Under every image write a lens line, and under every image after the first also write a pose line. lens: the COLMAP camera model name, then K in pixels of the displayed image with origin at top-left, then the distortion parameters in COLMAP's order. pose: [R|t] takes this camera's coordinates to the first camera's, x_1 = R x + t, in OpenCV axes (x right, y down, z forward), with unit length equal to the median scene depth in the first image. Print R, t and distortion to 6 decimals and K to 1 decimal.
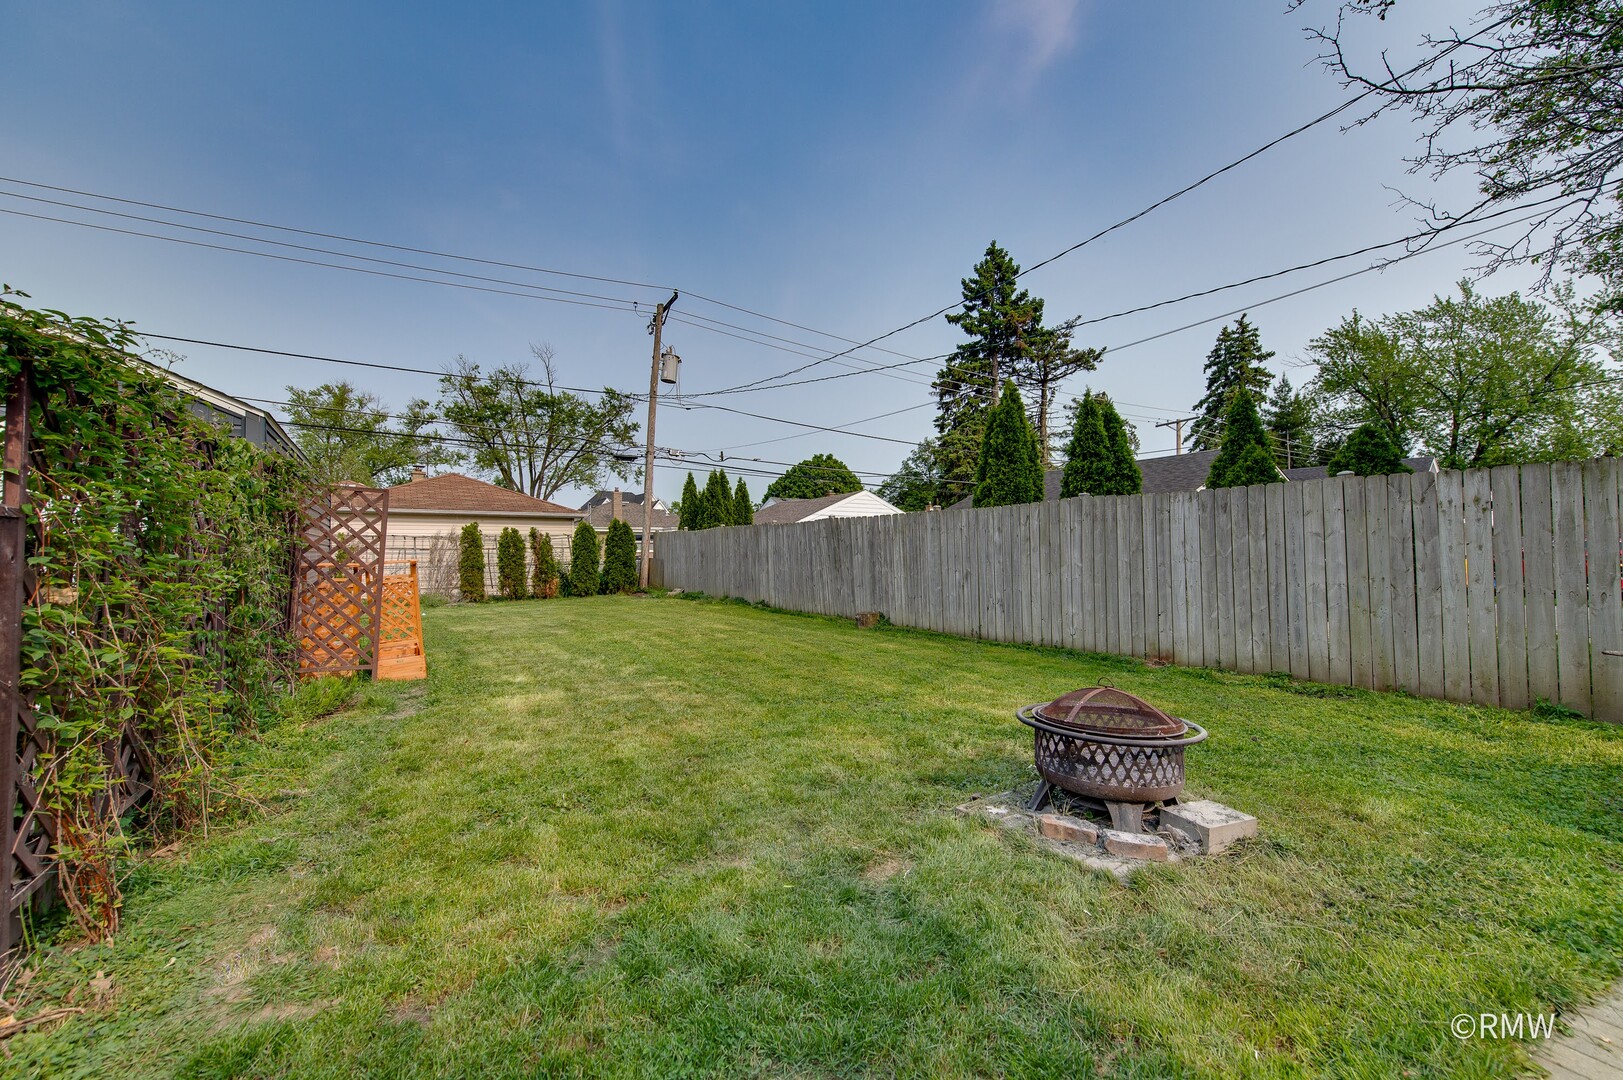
lens RADIAL K [[647.2, 0, 811.5], [0, 647.2, 540.0], [0, 0, 1]] dist [0.000269, 0.000019]
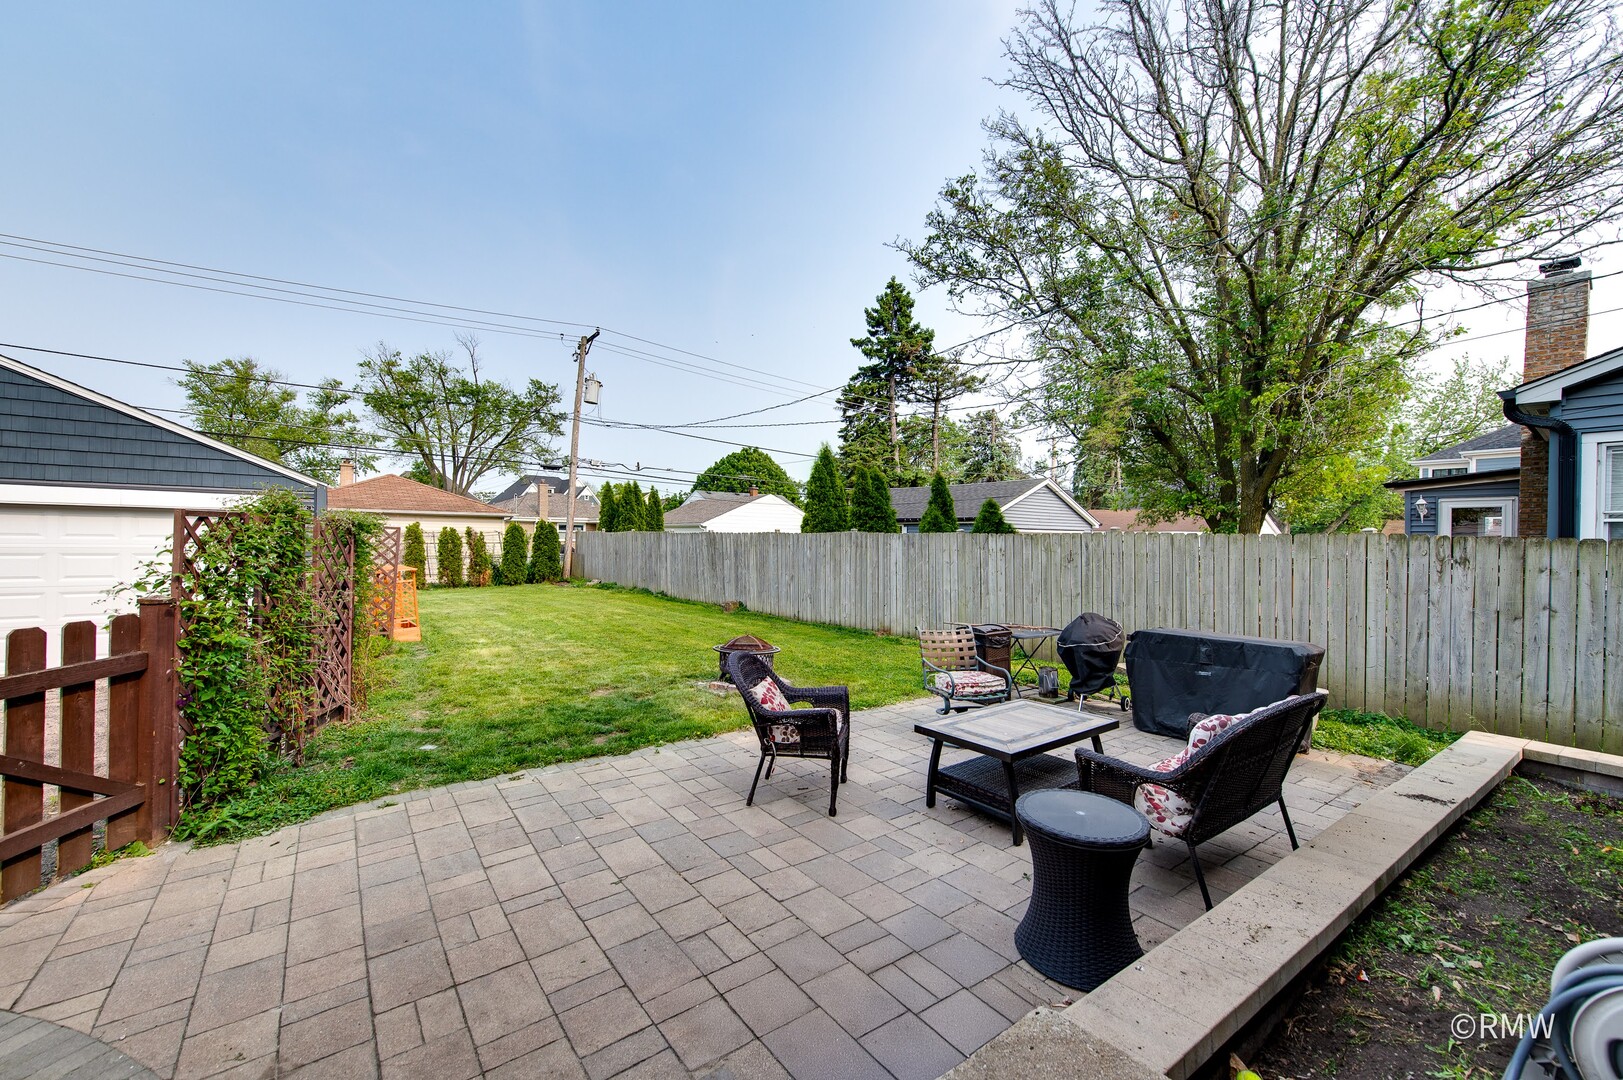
lens RADIAL K [[658.1, 0, 841.8], [0, 658.1, 547.1], [0, 0, 1]] dist [0.002381, 0.000176]
pose [[0.990596, 0.020939, 0.135209, 0.069623], [-0.025439, 0.999176, 0.031637, -0.031044], [-0.134435, -0.034779, 0.990312, -0.237544]]
